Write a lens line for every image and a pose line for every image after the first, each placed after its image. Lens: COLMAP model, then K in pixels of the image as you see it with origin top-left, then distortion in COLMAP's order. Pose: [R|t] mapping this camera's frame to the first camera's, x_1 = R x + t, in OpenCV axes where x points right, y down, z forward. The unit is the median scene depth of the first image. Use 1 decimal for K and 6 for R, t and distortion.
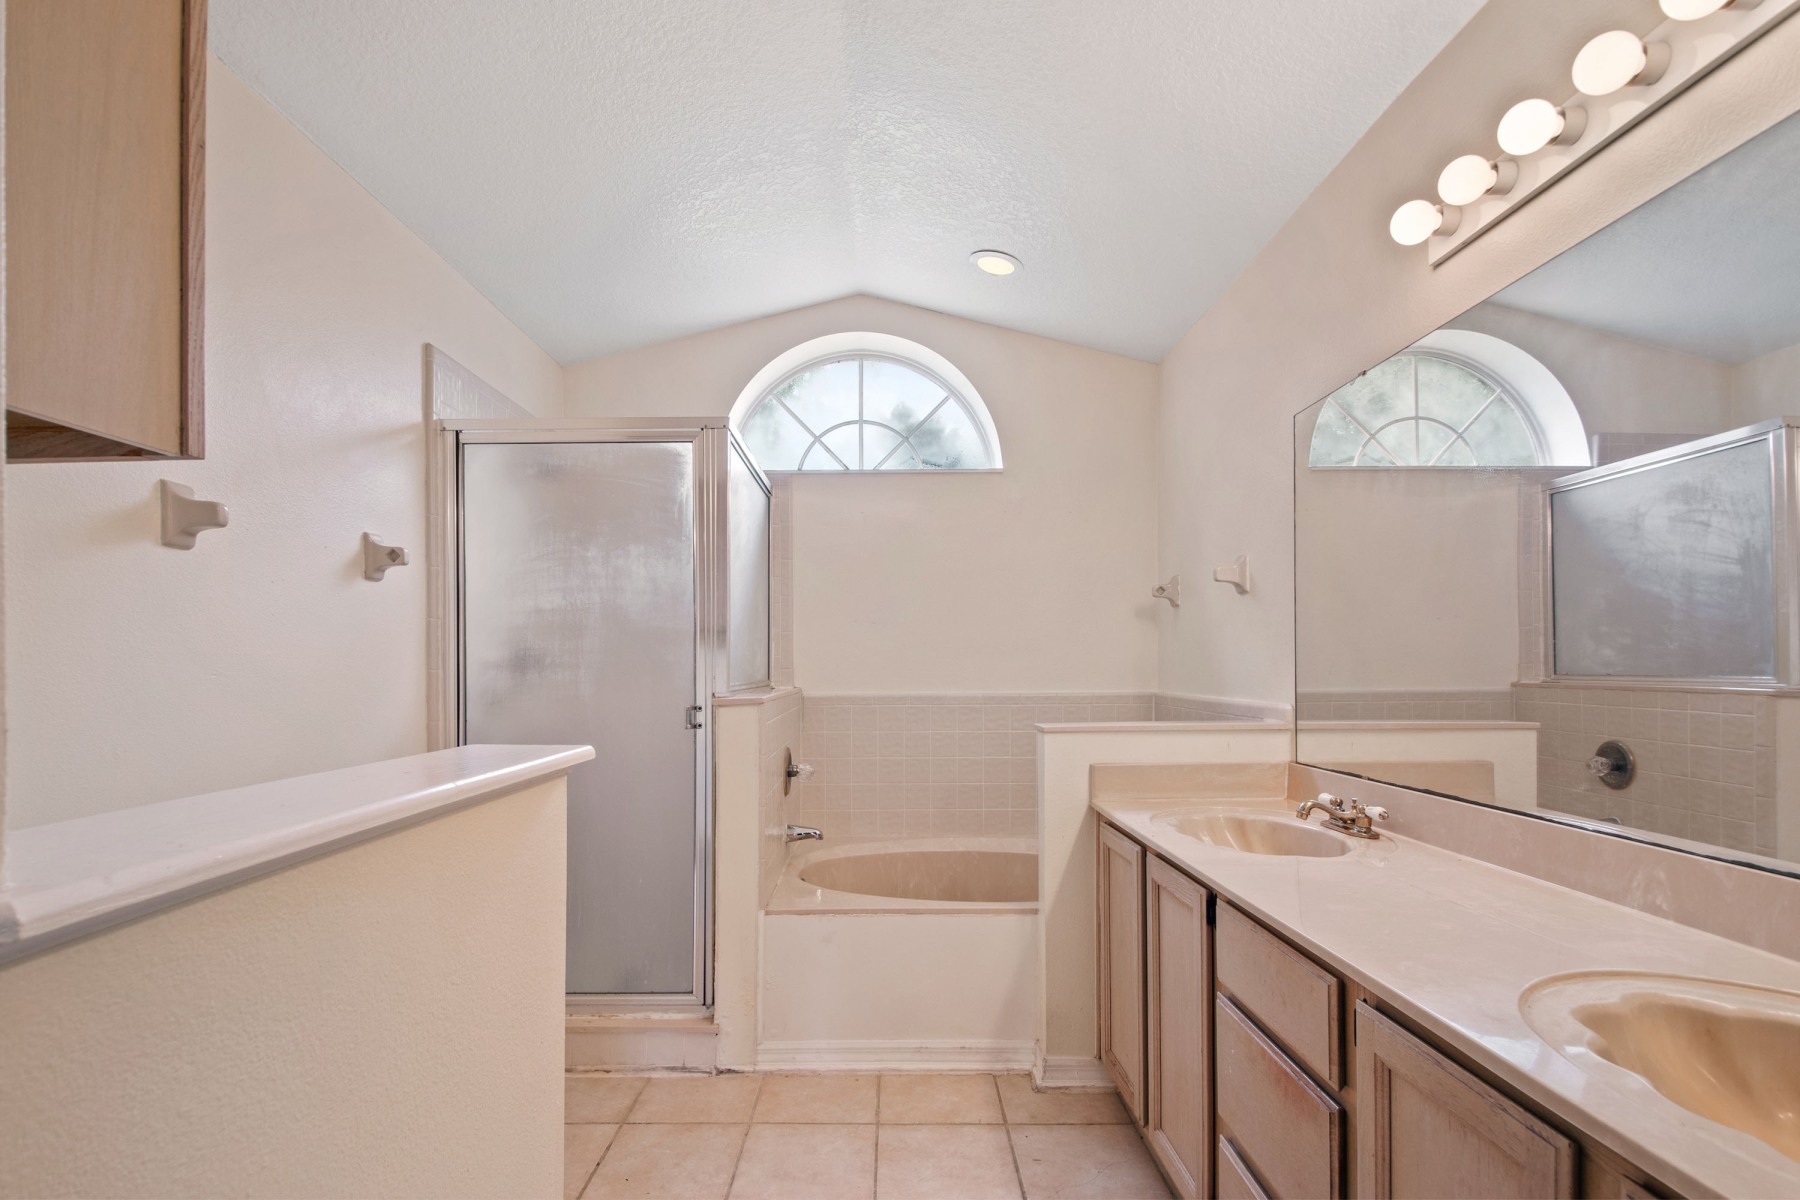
lens RADIAL K [[868.4, 0, 896.0], [0, 868.4, 657.1], [0, 0, 1]] dist [0.024314, -0.026559]
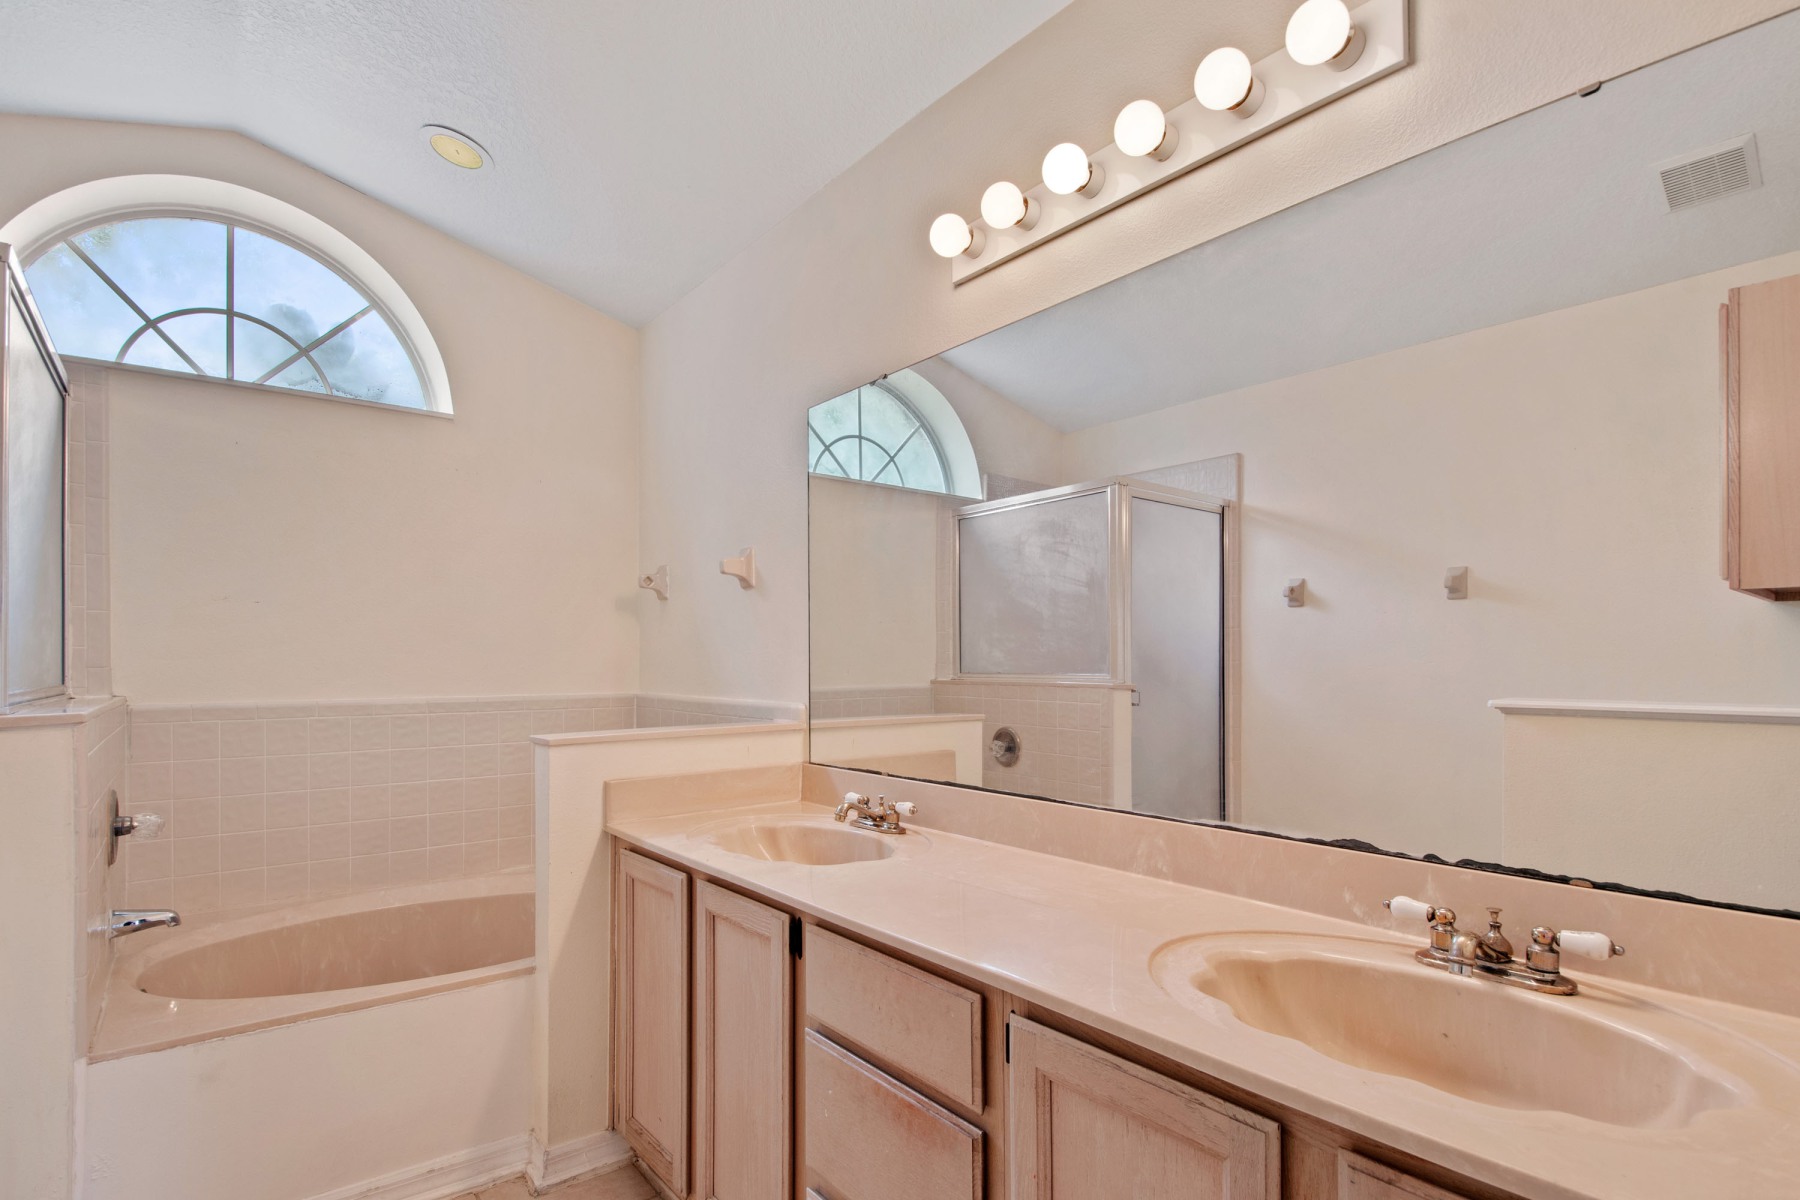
lens RADIAL K [[895.5, 0, 897.8], [0, 895.5, 664.7], [0, 0, 1]] dist [0.030457, -0.031429]
pose [[0.793158, 0.003103, 0.609009, -0.078543], [-0.008583, 0.999945, 0.006084, 0.003355], [-0.608956, -0.010053, 0.793140, 0.142851]]
